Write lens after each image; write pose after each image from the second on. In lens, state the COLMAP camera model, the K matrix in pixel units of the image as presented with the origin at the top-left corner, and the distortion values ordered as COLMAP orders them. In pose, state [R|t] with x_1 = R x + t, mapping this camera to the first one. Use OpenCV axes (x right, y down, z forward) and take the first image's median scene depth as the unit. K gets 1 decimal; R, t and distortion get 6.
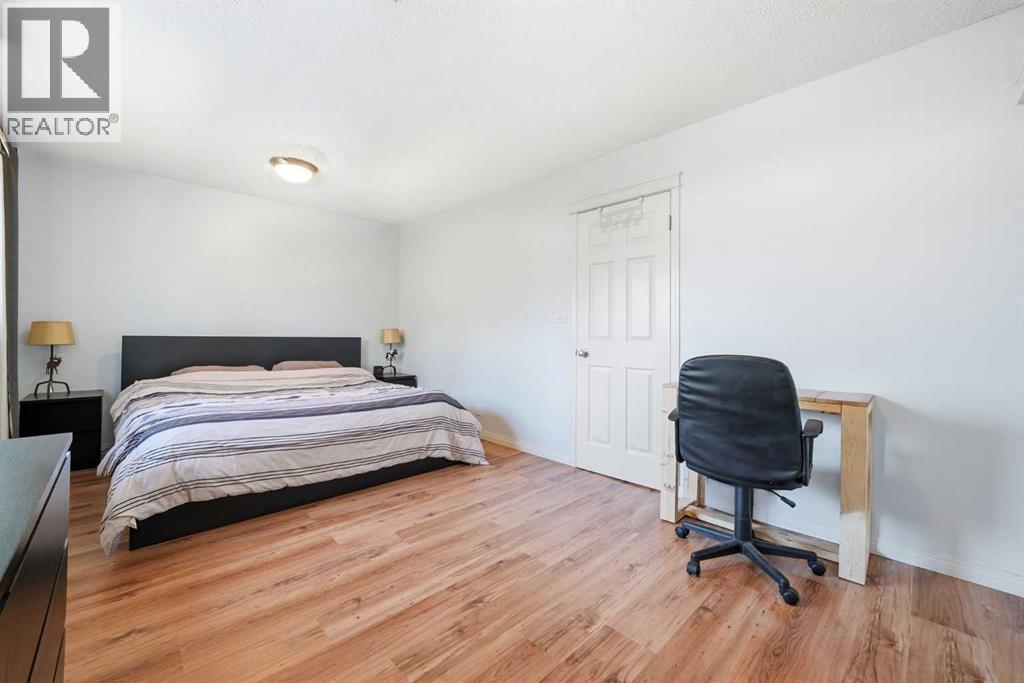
lens RADIAL K [[404.1, 0, 509.8], [0, 404.1, 338.9], [0, 0, 1]] dist [-0.000676, 0.001384]
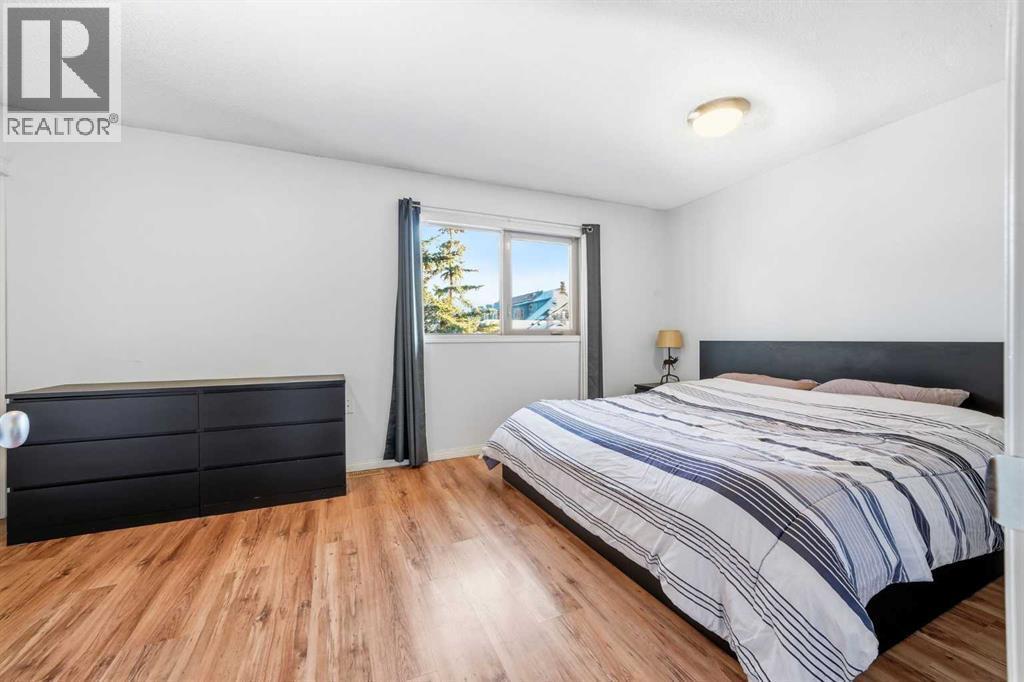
lens RADIAL K [[404.1, 0, 512.6], [0, 404.1, 339.8], [0, 0, 1]] dist [-0.000676, 0.001384]
pose [[-0.344538, -0.005782, -0.938754, 0.493958], [-0.002972, 0.999983, -0.005068, -0.003966], [0.938767, 0.001044, -0.344550, 1.494955]]
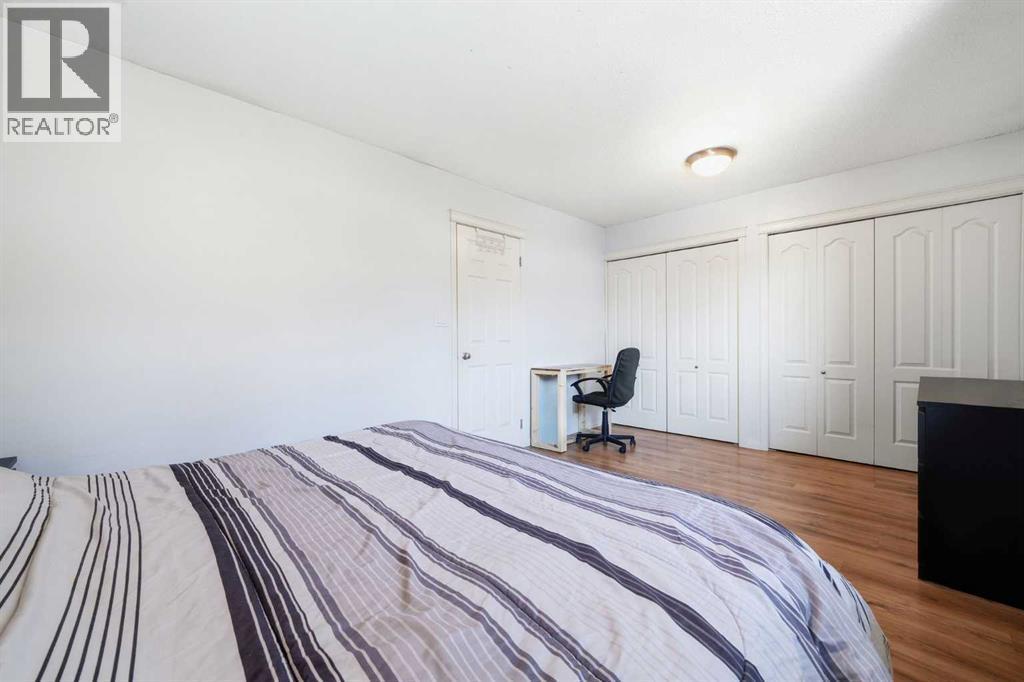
lens RADIAL K [[404.1, 0, 510.6], [0, 404.1, 338.8], [0, 0, 1]] dist [-0.000676, 0.001384]
pose [[-0.004722, -0.010955, 0.999929, -1.437010], [0.007828, 0.999909, 0.010991, -0.030600], [-0.999958, 0.007879, -0.004636, 1.404018]]
